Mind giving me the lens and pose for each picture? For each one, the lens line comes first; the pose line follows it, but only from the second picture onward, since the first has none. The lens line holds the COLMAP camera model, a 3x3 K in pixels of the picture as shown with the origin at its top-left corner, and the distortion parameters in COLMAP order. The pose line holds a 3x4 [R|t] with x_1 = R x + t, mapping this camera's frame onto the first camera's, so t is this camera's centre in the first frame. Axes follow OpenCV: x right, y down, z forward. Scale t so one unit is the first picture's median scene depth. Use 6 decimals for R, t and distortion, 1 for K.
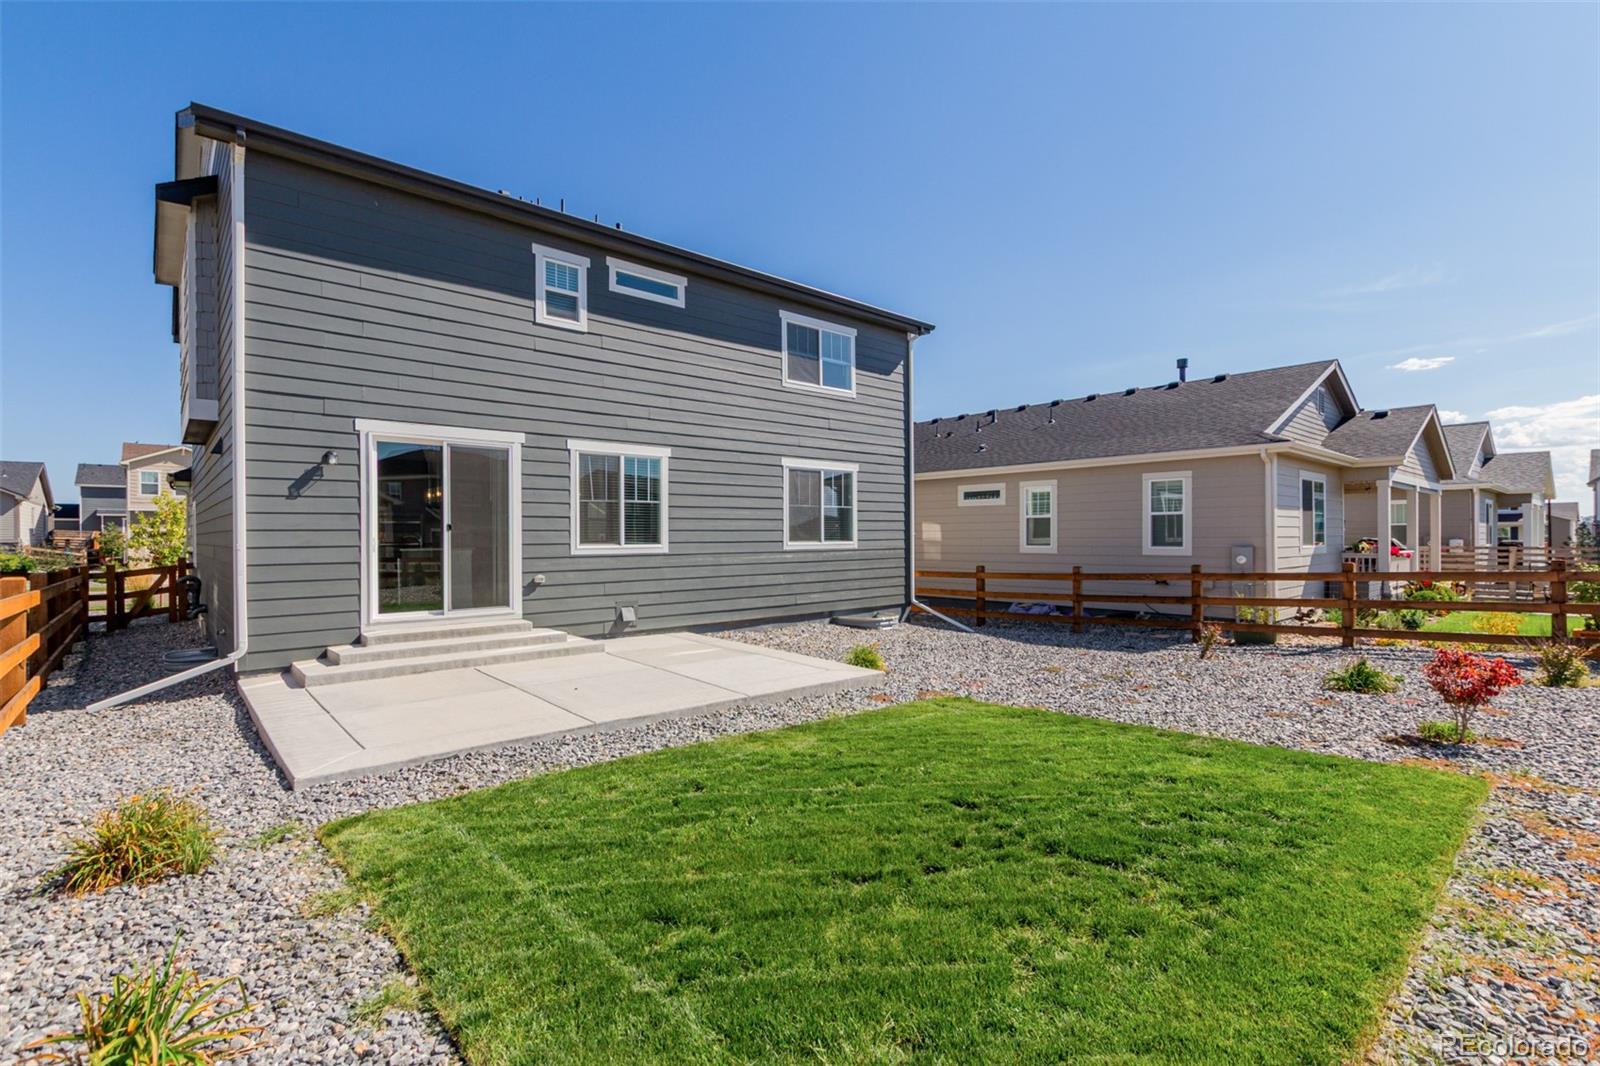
lens RADIAL K [[736.6, 0, 795.2], [0, 736.6, 536.9], [0, 0, 1]] dist [0.016398, -0.003171]
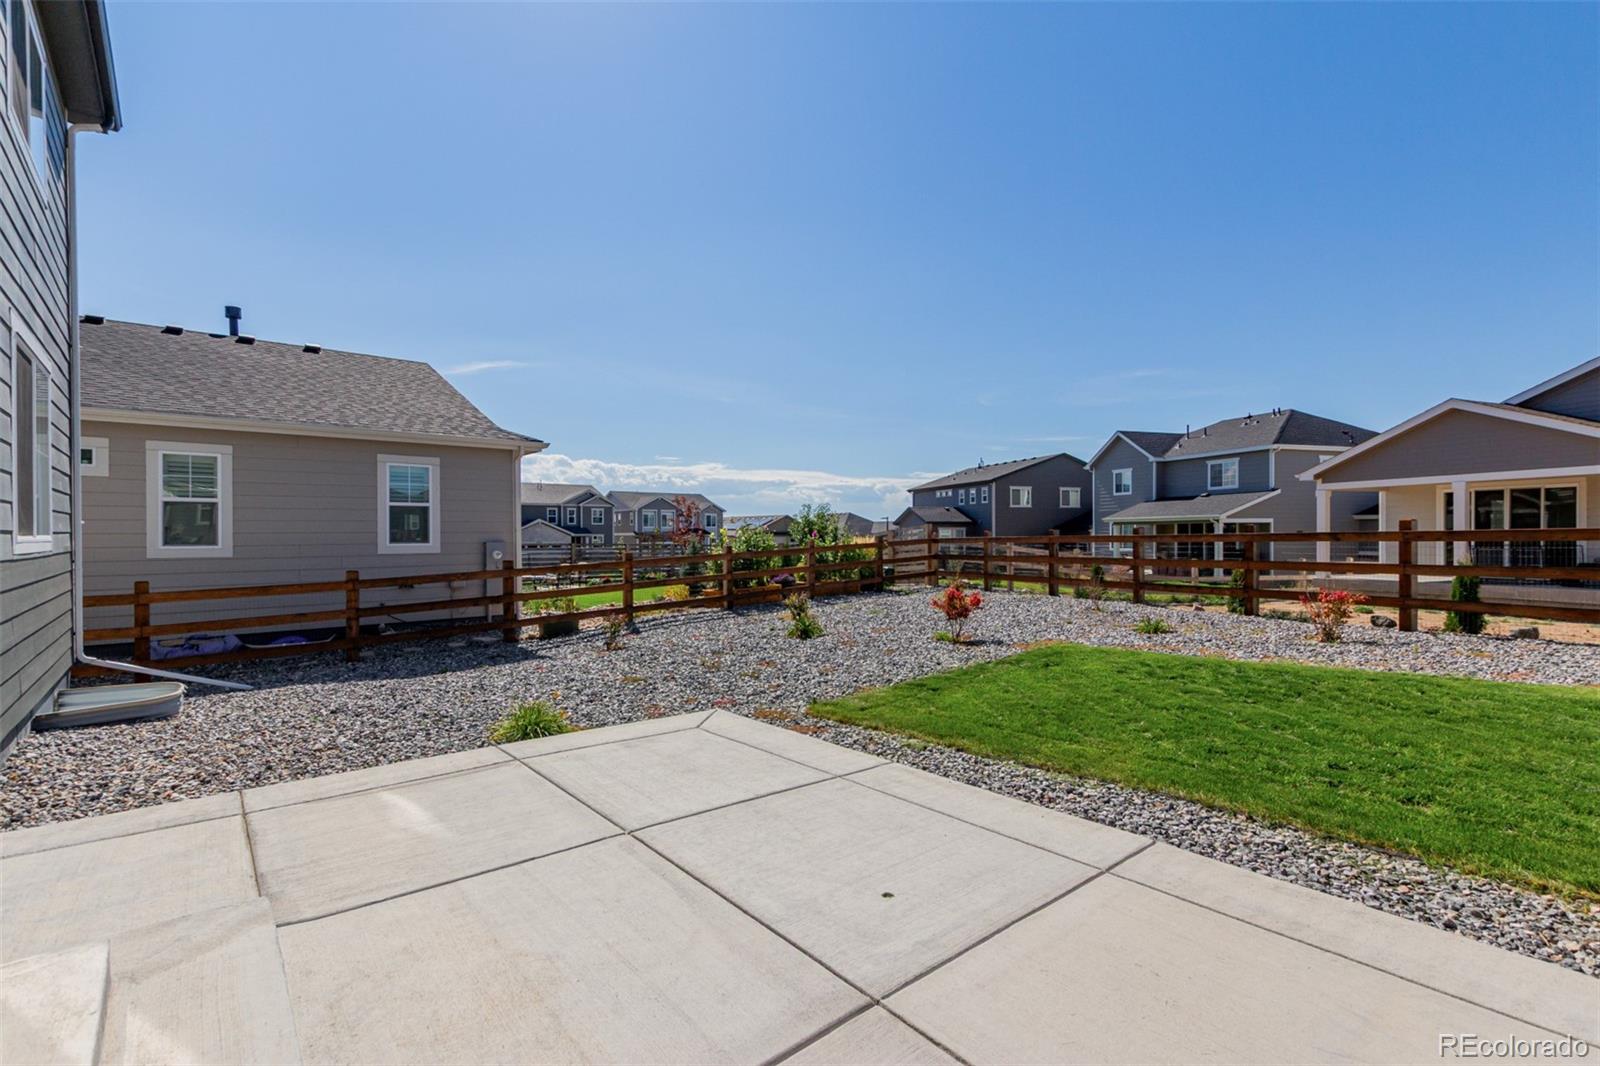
lens RADIAL K [[736.6, 0, 794.0], [0, 736.6, 532.8], [0, 0, 1]] dist [0.016398, -0.003171]
pose [[0.032401, 0.001927, 0.999473, -0.328916], [0.001663, 0.999997, -0.001982, 0.003264], [-0.999474, 0.001727, 0.032397, 0.504852]]
